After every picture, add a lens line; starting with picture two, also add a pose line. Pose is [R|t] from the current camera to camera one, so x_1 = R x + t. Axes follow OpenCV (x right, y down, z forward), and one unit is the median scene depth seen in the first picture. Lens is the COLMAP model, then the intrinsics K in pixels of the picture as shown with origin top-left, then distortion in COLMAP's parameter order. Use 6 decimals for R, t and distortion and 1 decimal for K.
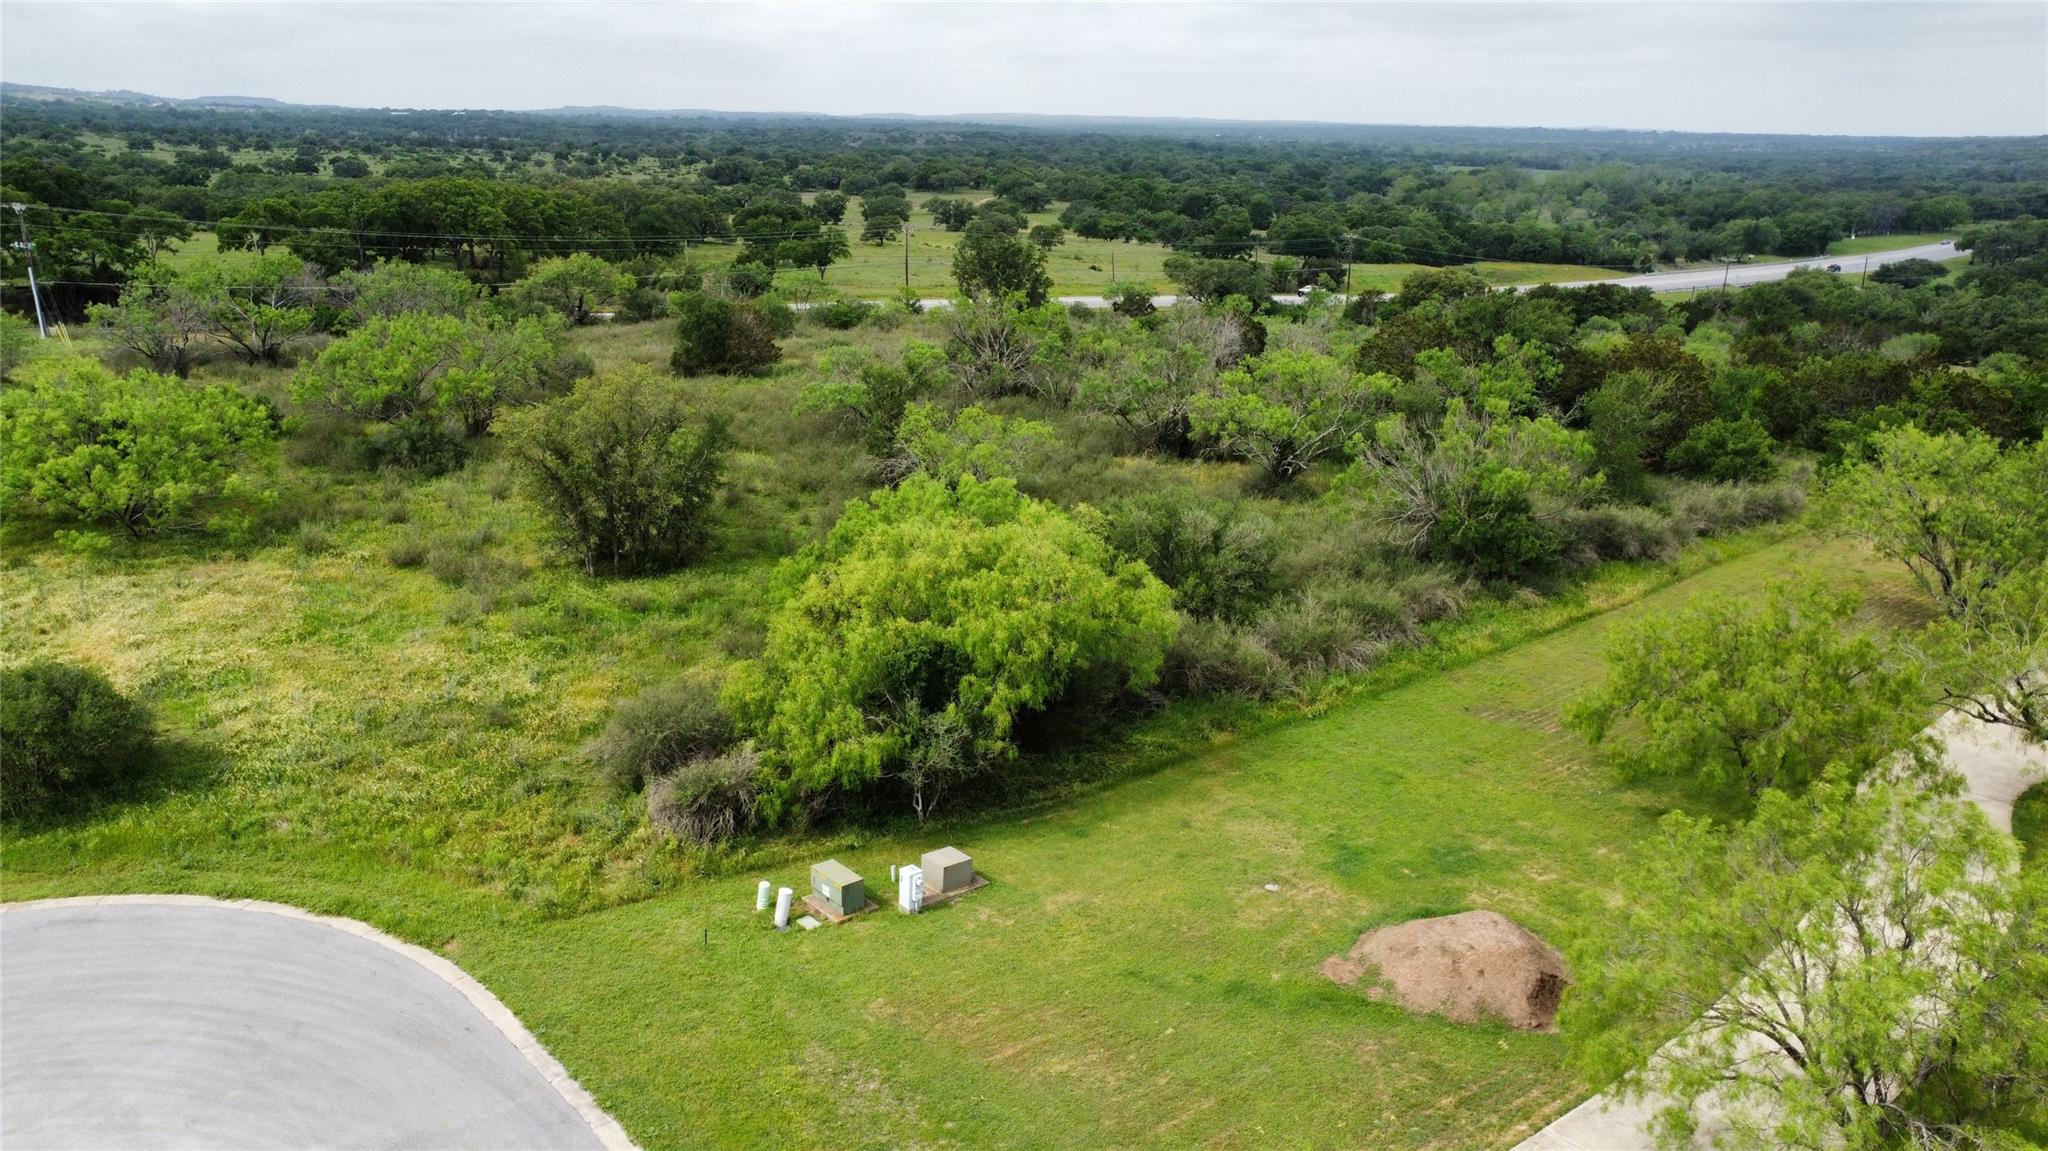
lens RADIAL K [[1521.6, 0, 1015.3], [0, 1521.6, 574.7], [0, 0, 1]] dist [-0.126508, 0.201053]
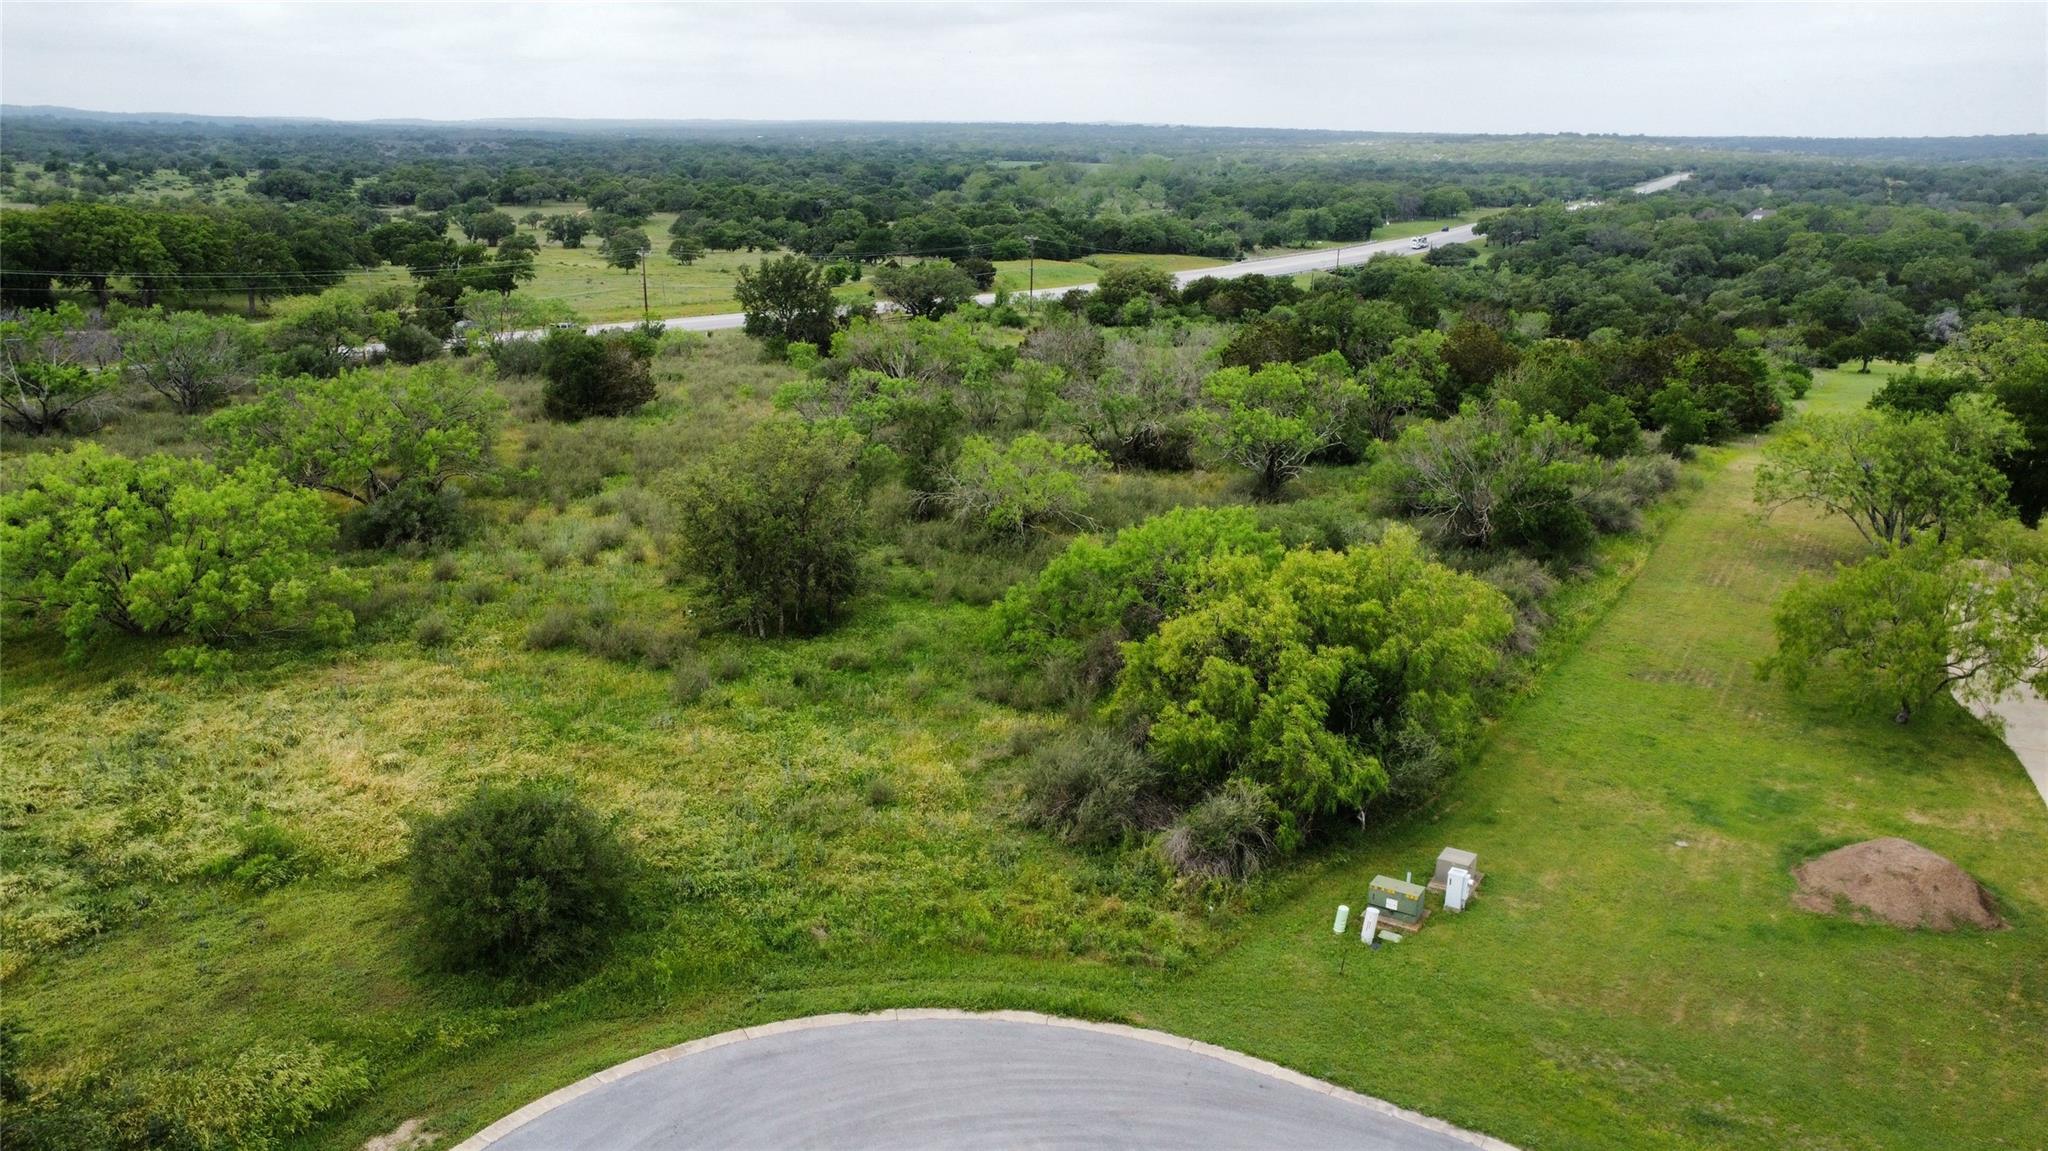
lens RADIAL K [[1521.6, 0, 1018.5], [0, 1521.6, 573.0], [0, 0, 1]] dist [-0.126508, 0.201053]
pose [[0.955753, -0.089595, 0.280193, -0.336119], [0.089880, 0.995882, 0.011859, -0.032306], [-0.280102, 0.013849, 0.959870, 0.021882]]
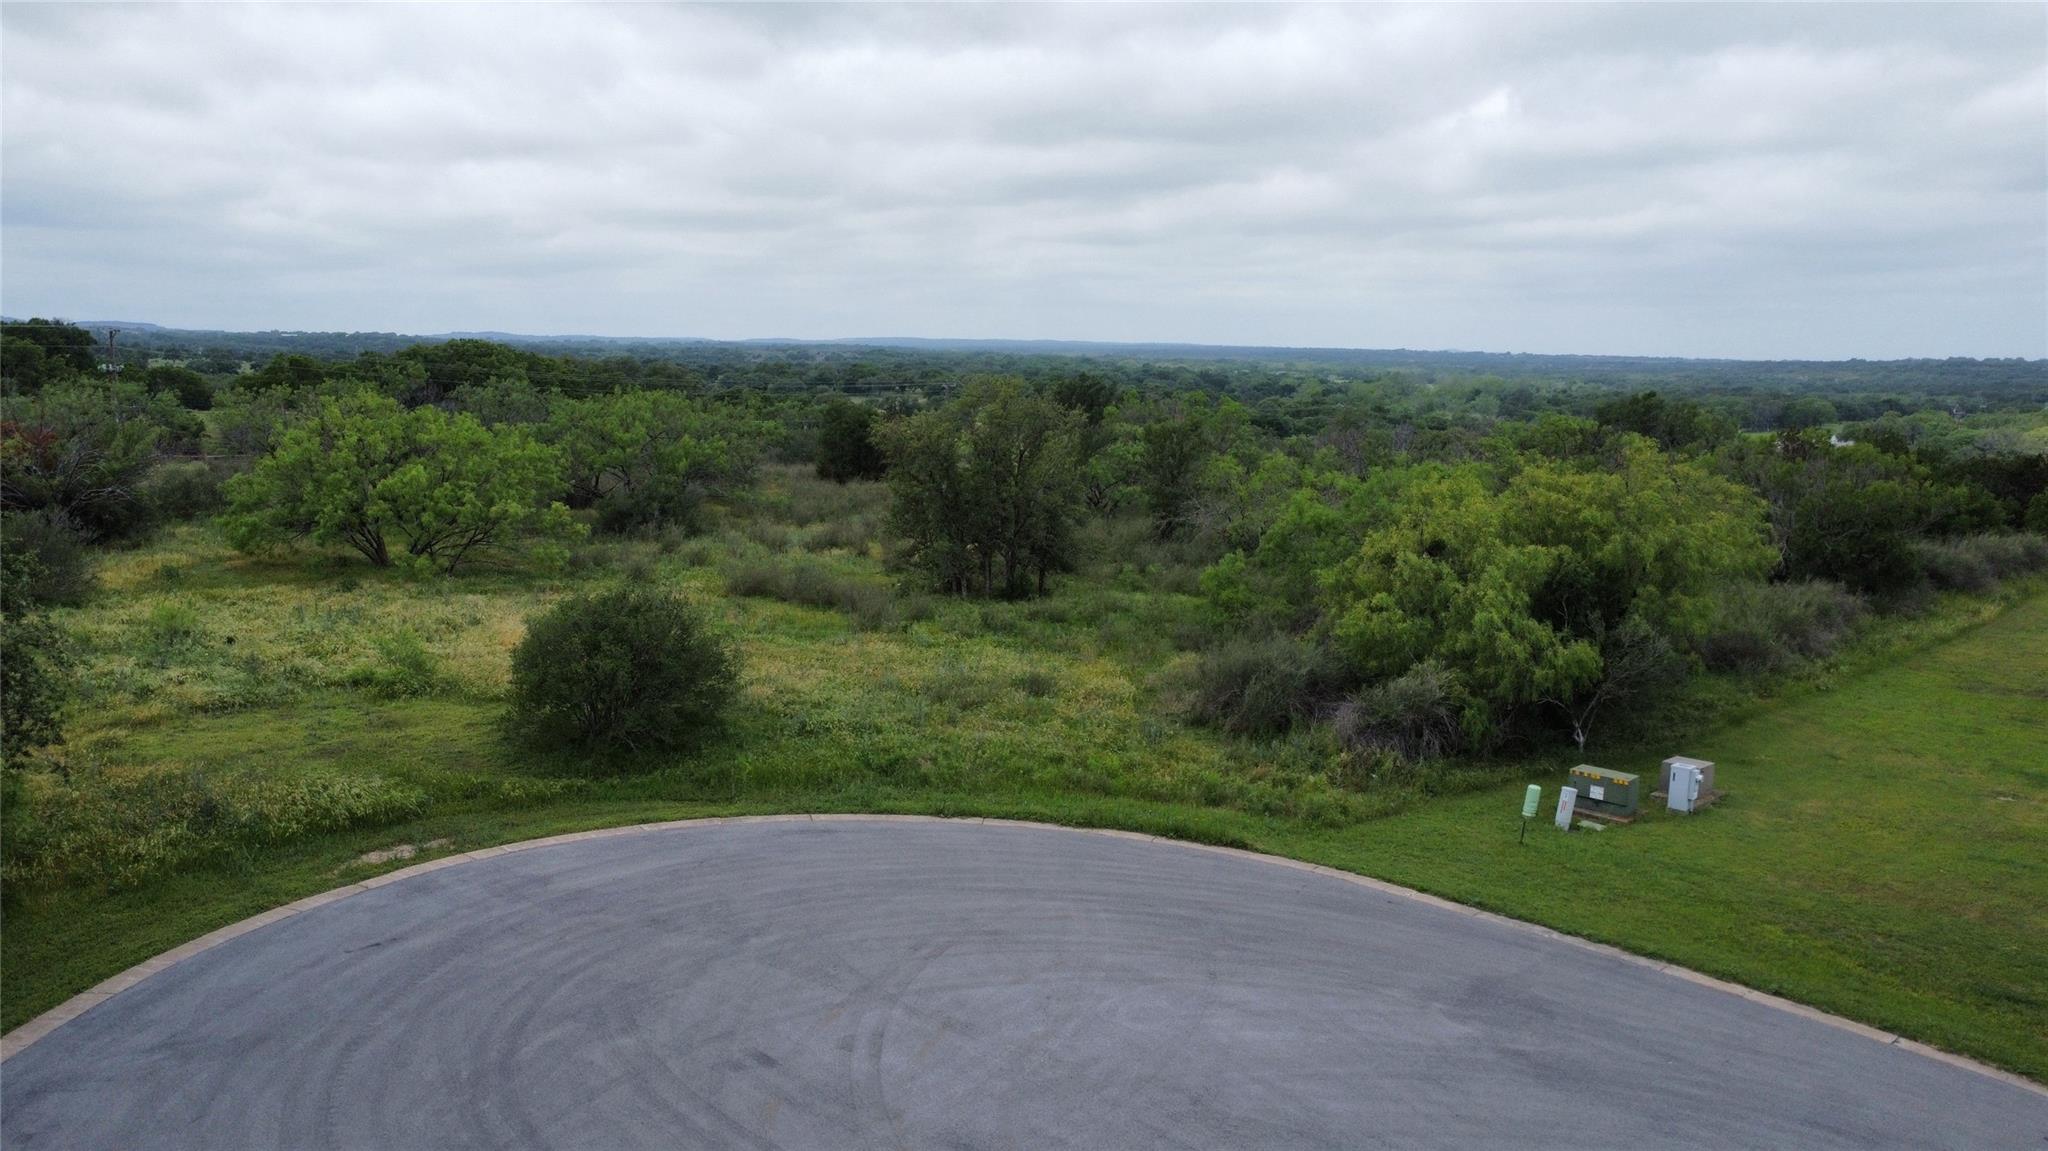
lens RADIAL K [[1521.6, 0, 1017.8], [0, 1521.6, 557.6], [0, 0, 1]] dist [-0.126508, 0.201053]
pose [[0.996888, -0.011992, 0.077918, -0.274810], [0.023848, 0.987928, -0.153064, 0.101359], [-0.075142, 0.154446, 0.985140, 0.062524]]
